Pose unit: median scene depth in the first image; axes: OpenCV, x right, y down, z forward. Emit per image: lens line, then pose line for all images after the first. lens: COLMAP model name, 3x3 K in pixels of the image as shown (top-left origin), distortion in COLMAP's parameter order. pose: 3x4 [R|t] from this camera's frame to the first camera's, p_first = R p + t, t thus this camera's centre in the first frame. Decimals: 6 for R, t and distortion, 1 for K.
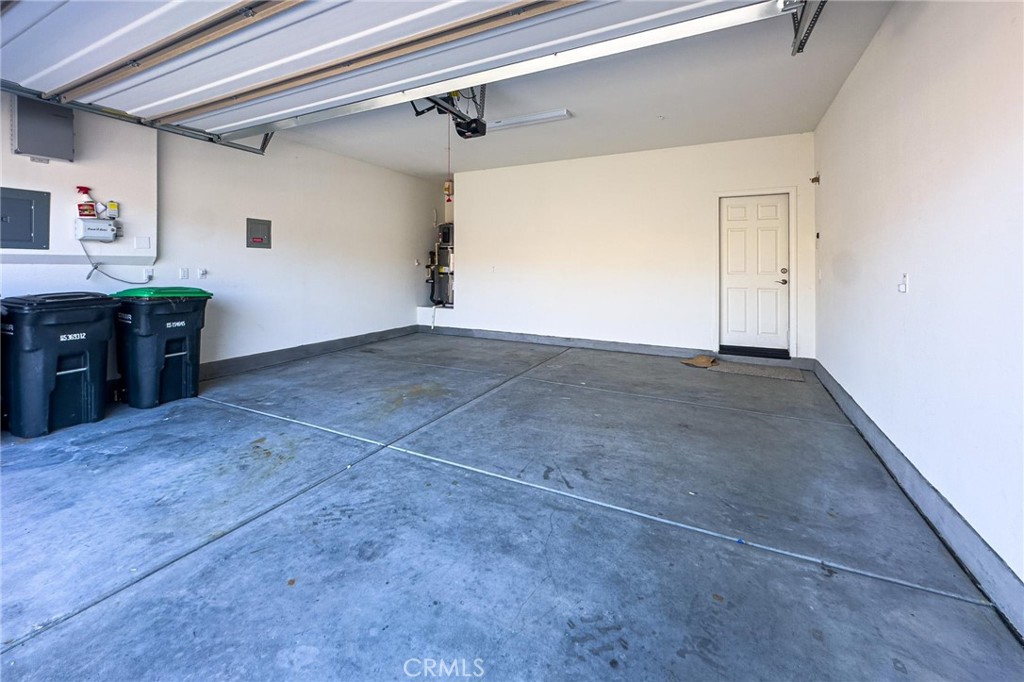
lens RADIAL K [[428.2, 0, 509.6], [0, 428.2, 282.2], [0, 0, 1]] dist [-0.000621, -0.000069]
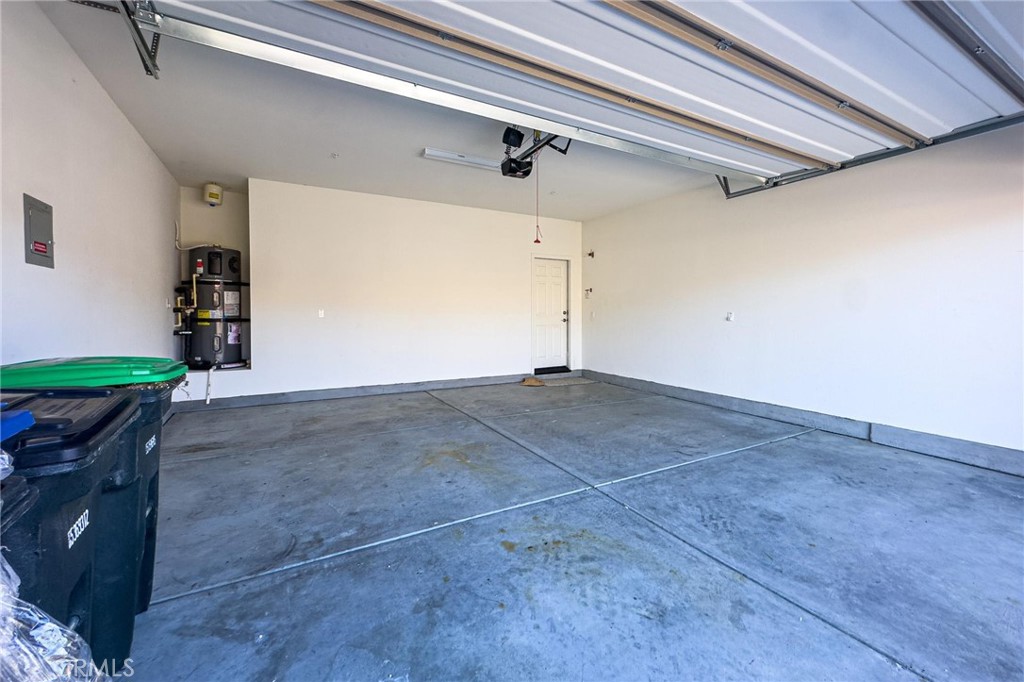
lens RADIAL K [[432.3, 0, 508.3], [0, 432.3, 325.7], [0, 0, 1]] dist [0.000302, 0.000135]
pose [[0.534305, -0.028832, 0.844800, -1.495537], [0.031746, 0.999397, 0.014030, -0.018069], [-0.844696, 0.019323, 0.534898, 0.750936]]
